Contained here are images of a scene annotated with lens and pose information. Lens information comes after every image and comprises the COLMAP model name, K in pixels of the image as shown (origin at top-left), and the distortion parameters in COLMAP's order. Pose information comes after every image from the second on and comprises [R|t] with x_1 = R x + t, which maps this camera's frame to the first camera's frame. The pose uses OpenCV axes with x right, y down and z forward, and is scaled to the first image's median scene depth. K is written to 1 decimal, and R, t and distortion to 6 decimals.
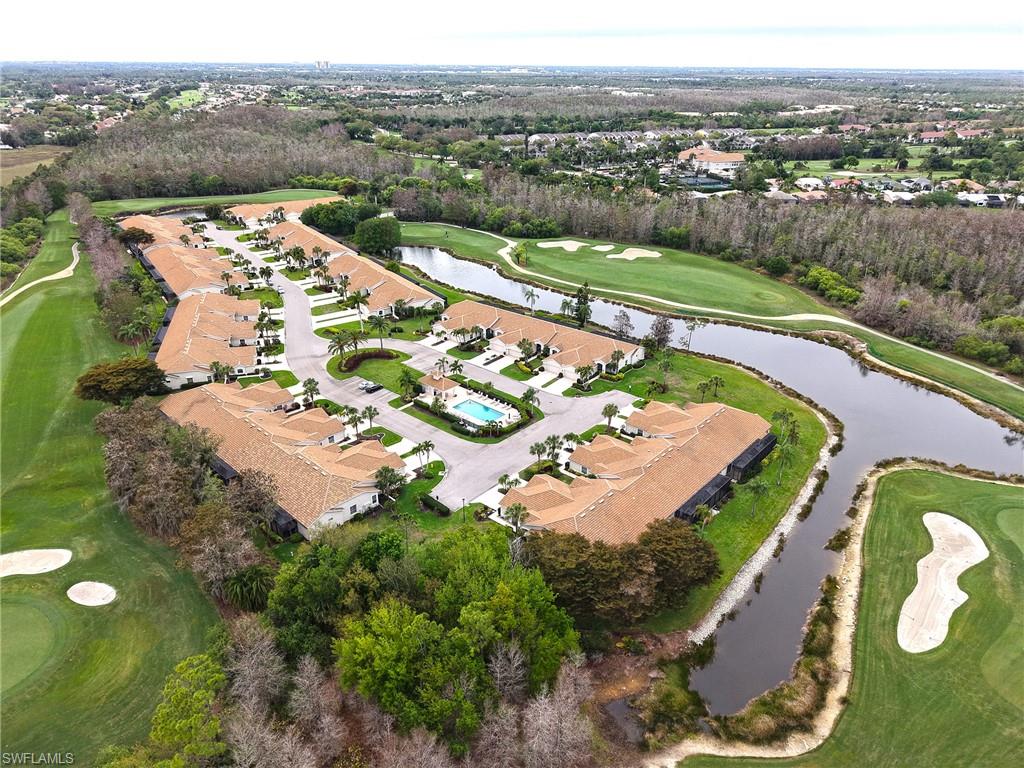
lens RADIAL K [[672.7, 0, 512.0], [0, 672.7, 384.0], [0, 0, 1]] dist [0.030477, -0.025234]
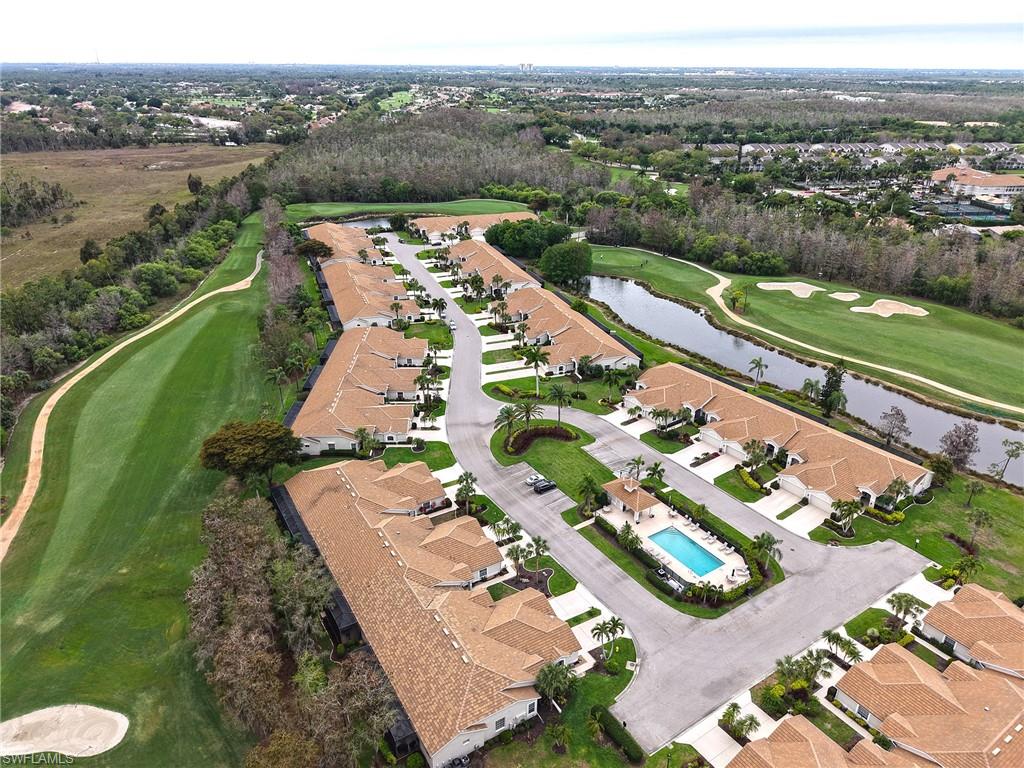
lens RADIAL K [[672.7, 0, 512.0], [0, 672.7, 384.0], [0, 0, 1]] dist [0.030477, -0.025234]
pose [[0.964701, 0.112973, -0.237883, -0.038814], [-0.113603, 0.993464, 0.011107, -0.061066], [0.237583, 0.016310, 0.971230, 0.130481]]
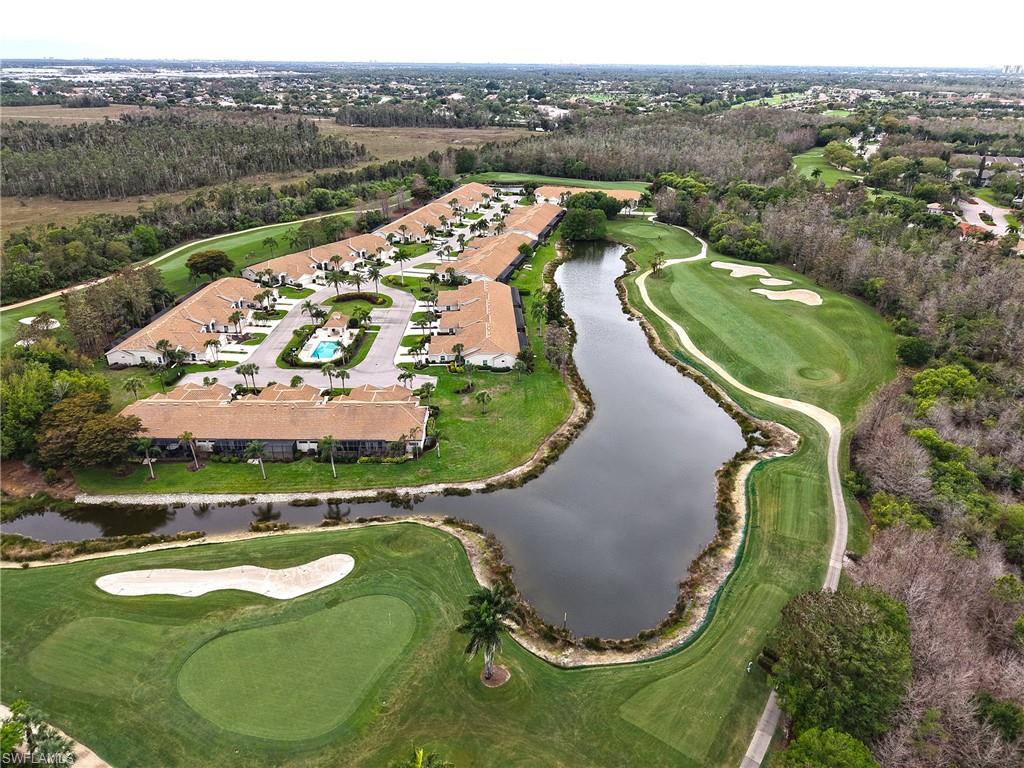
lens RADIAL K [[672.7, 0, 512.0], [0, 672.7, 384.0], [0, 0, 1]] dist [0.030477, -0.025234]
pose [[0.669936, 0.321964, -0.668973, 0.495094], [-0.324568, 0.937416, 0.126124, -0.079460], [0.667714, 0.132632, 0.732508, 0.176237]]
